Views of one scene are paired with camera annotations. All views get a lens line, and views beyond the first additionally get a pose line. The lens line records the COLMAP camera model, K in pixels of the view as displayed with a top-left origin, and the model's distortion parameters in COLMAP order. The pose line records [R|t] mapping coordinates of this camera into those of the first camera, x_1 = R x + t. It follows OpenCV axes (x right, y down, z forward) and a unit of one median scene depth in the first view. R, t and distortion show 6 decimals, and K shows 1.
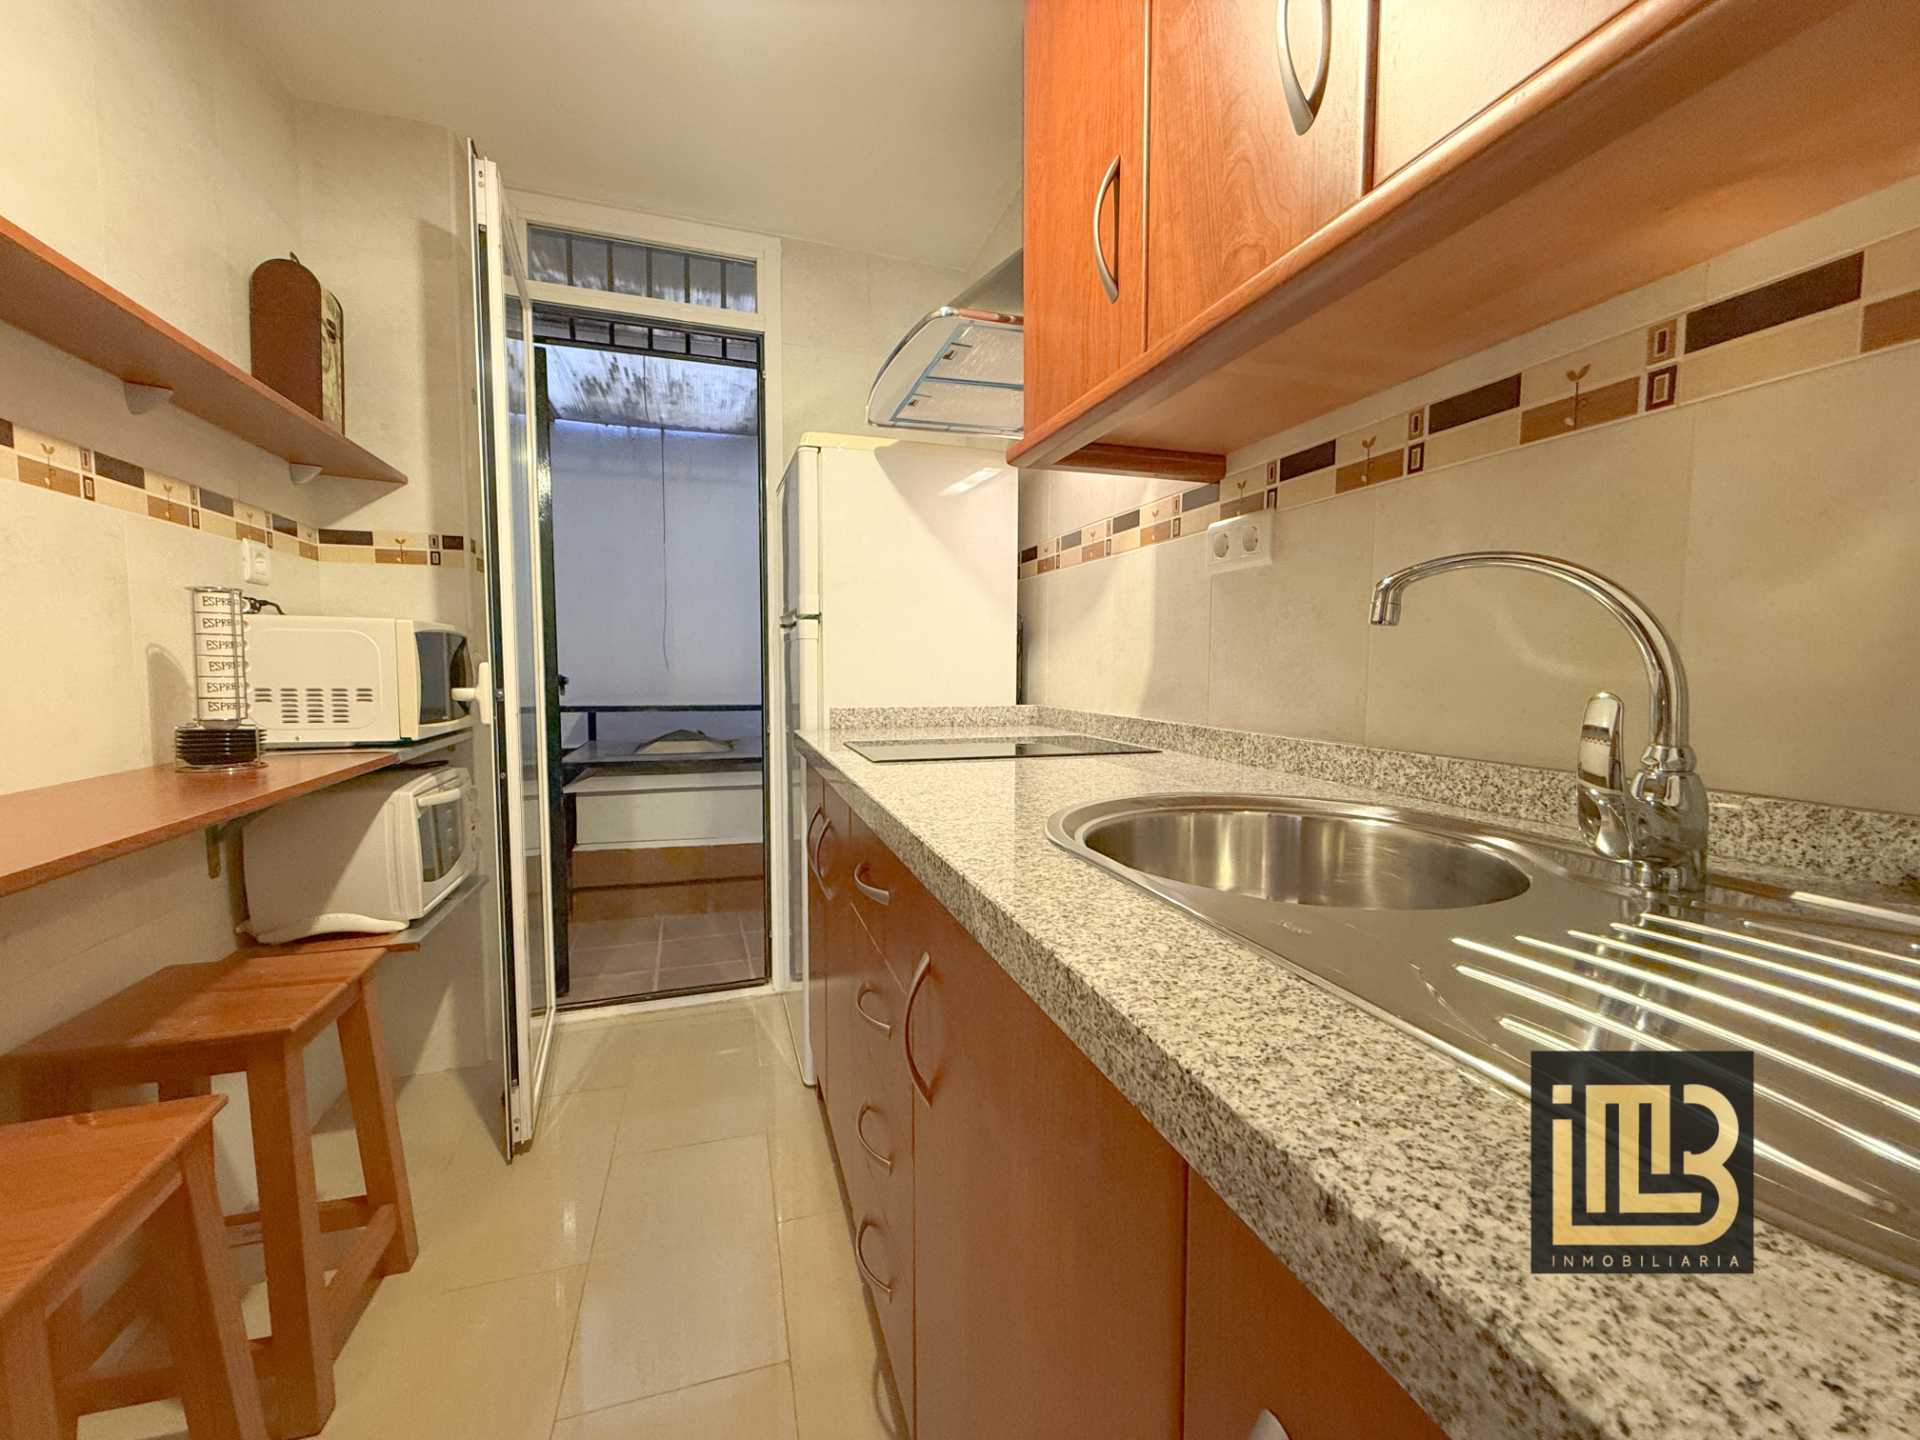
lens RADIAL K [[765.7, 0, 957.0], [0, 765.7, 721.4], [0, 0, 1]] dist [0.000596, 0.000417]
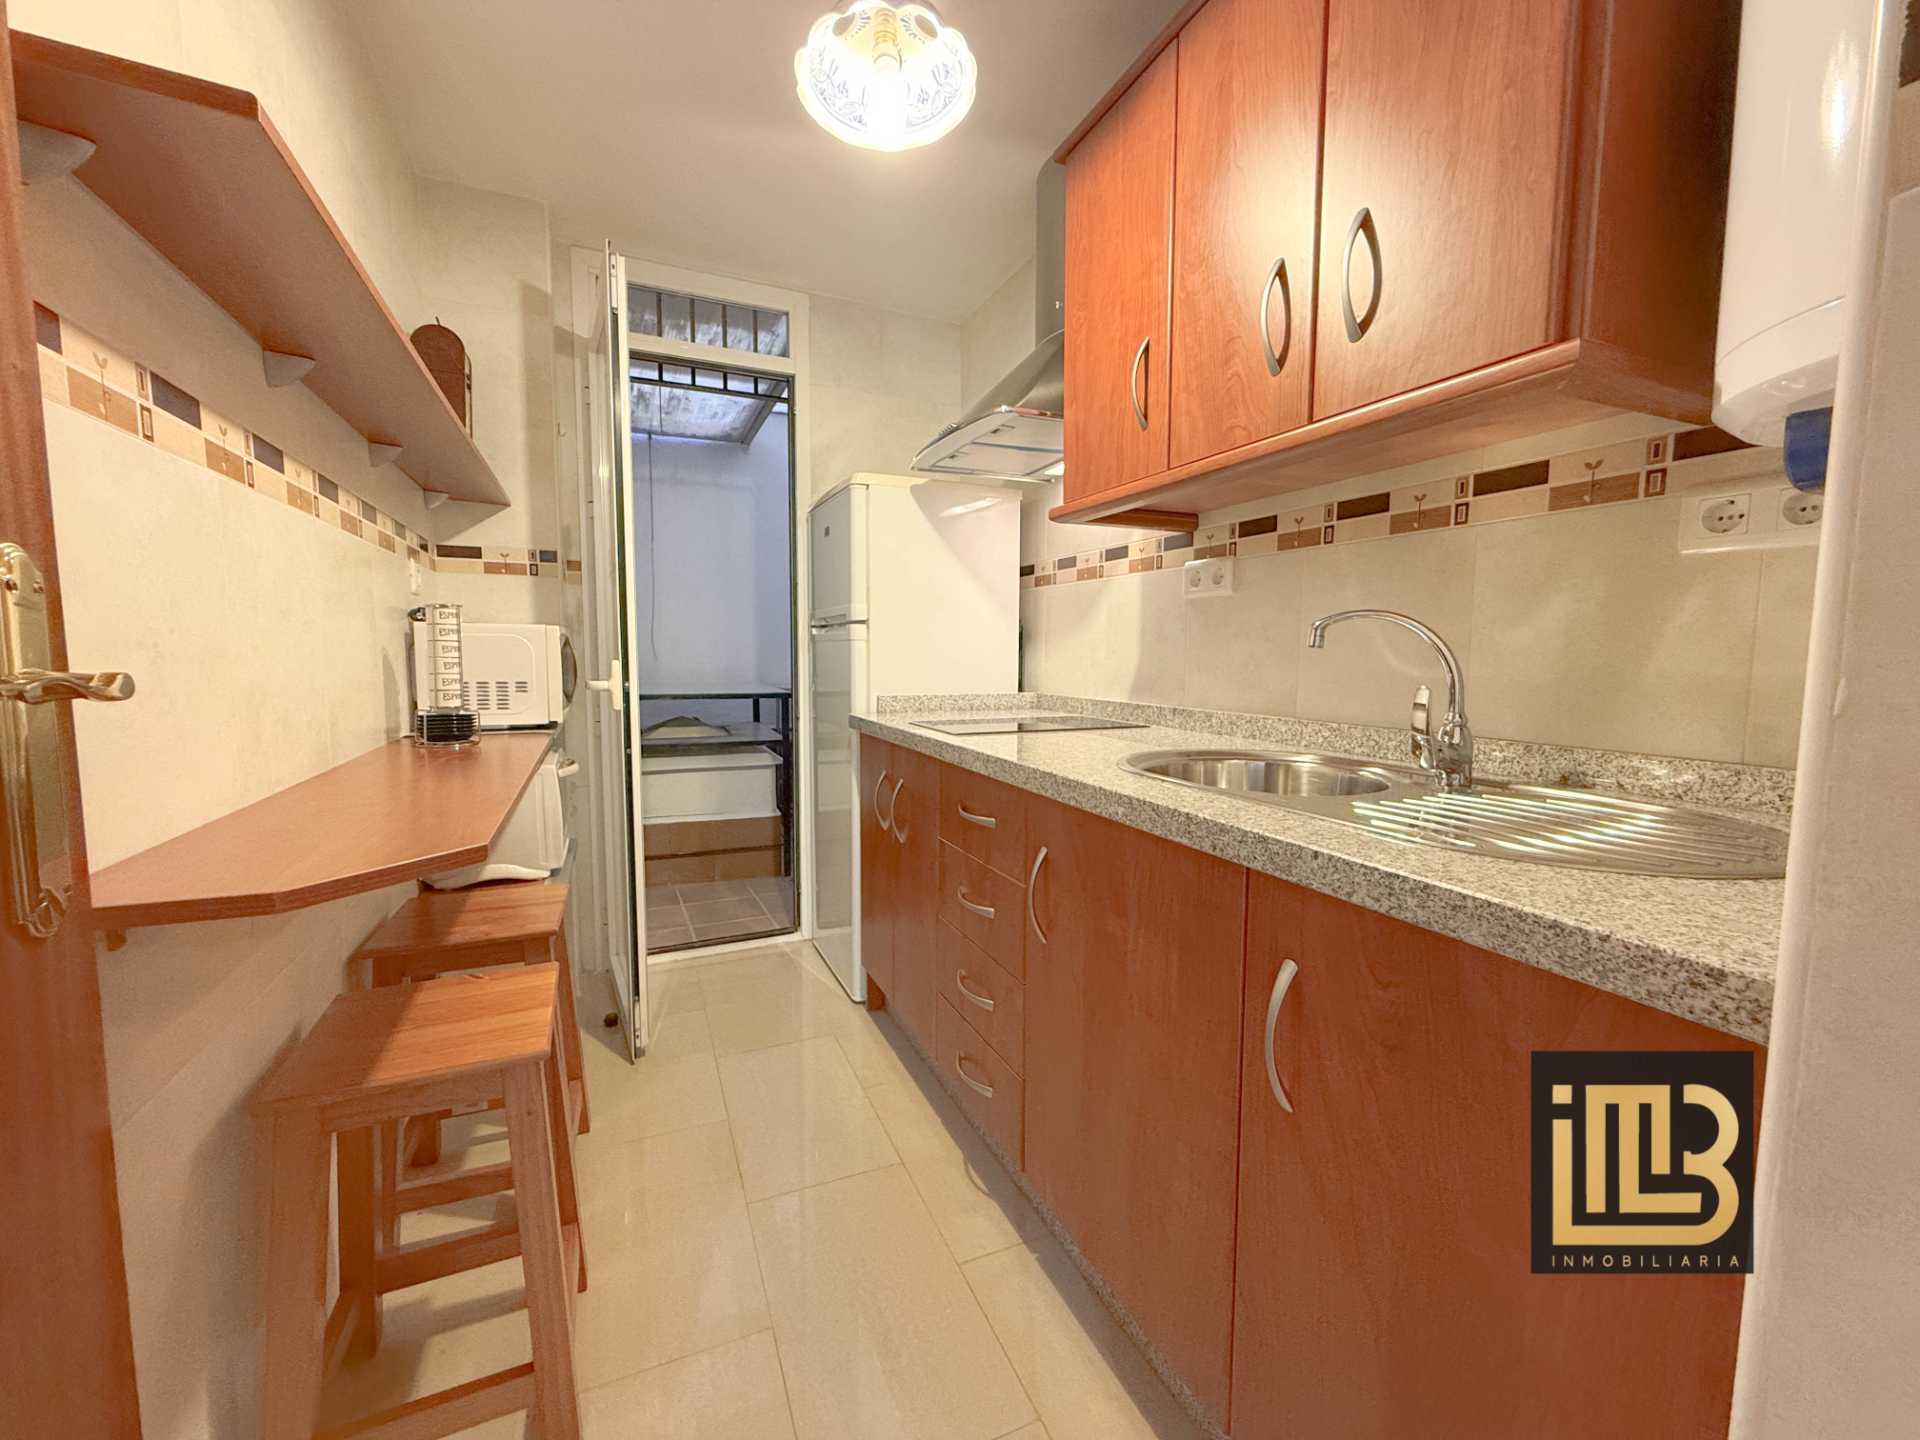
lens RADIAL K [[767.0, 0, 957.2], [0, 767.0, 721.5], [0, 0, 1]] dist [-0.000805, 0.000505]
pose [[0.994632, -0.008017, 0.103167, -0.200455], [0.006291, 0.999835, 0.017046, 0.004633], [-0.103287, -0.016306, 0.994518, -0.303612]]
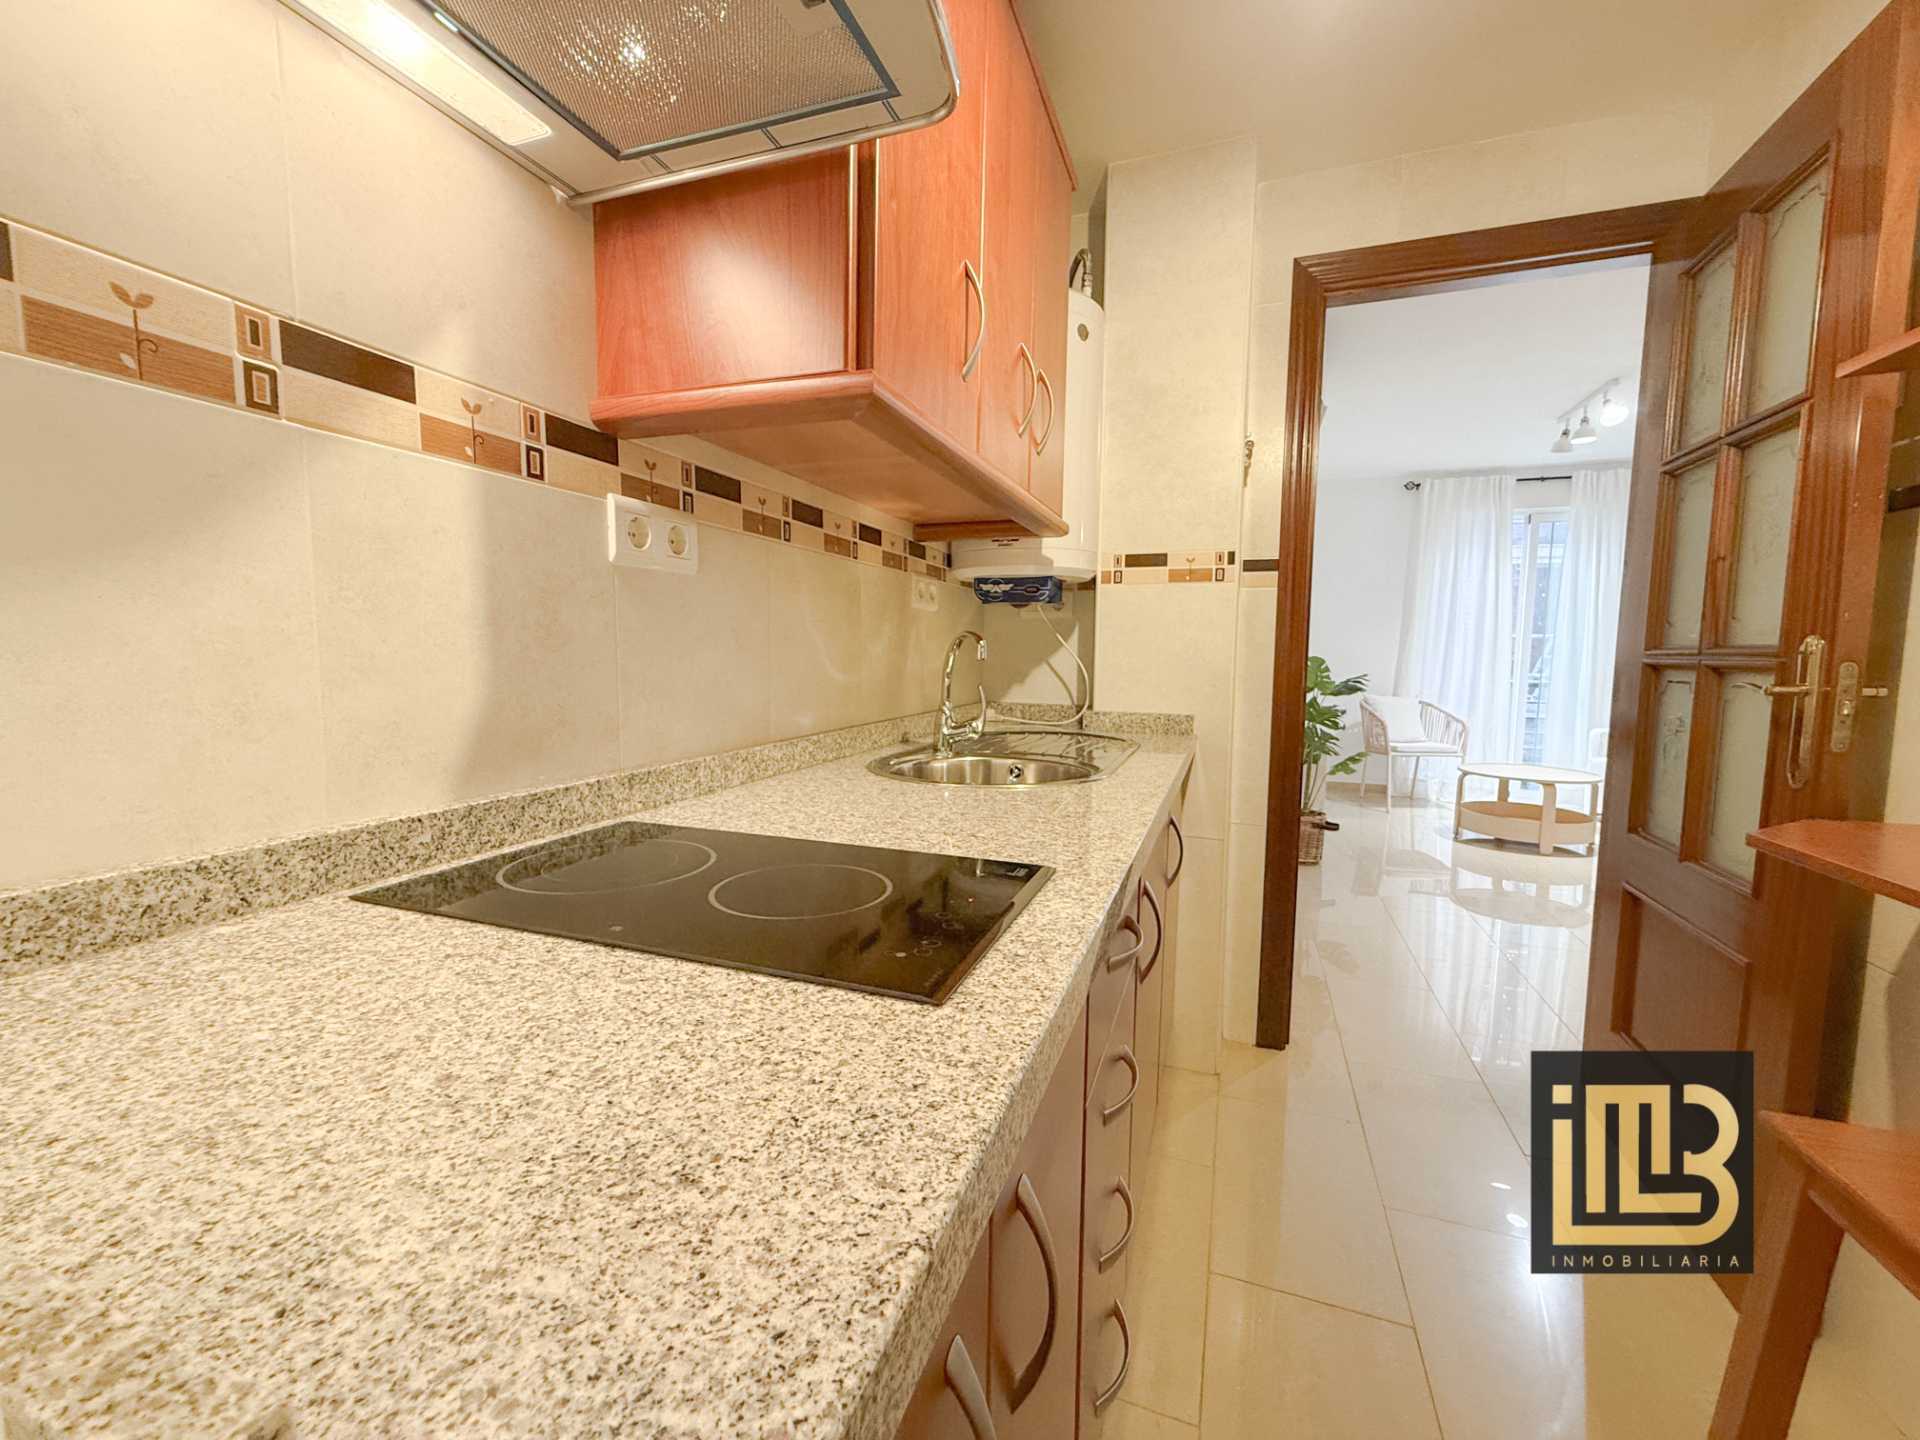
lens RADIAL K [[767.0, 0, 957.2], [0, 767.0, 721.5], [0, 0, 1]] dist [-0.000805, 0.000505]
pose [[-0.789234, -0.047563, 0.612248, -0.328569], [0.054661, 0.987598, 0.147184, -0.116486], [-0.611655, 0.149629, -0.776846, 1.213964]]
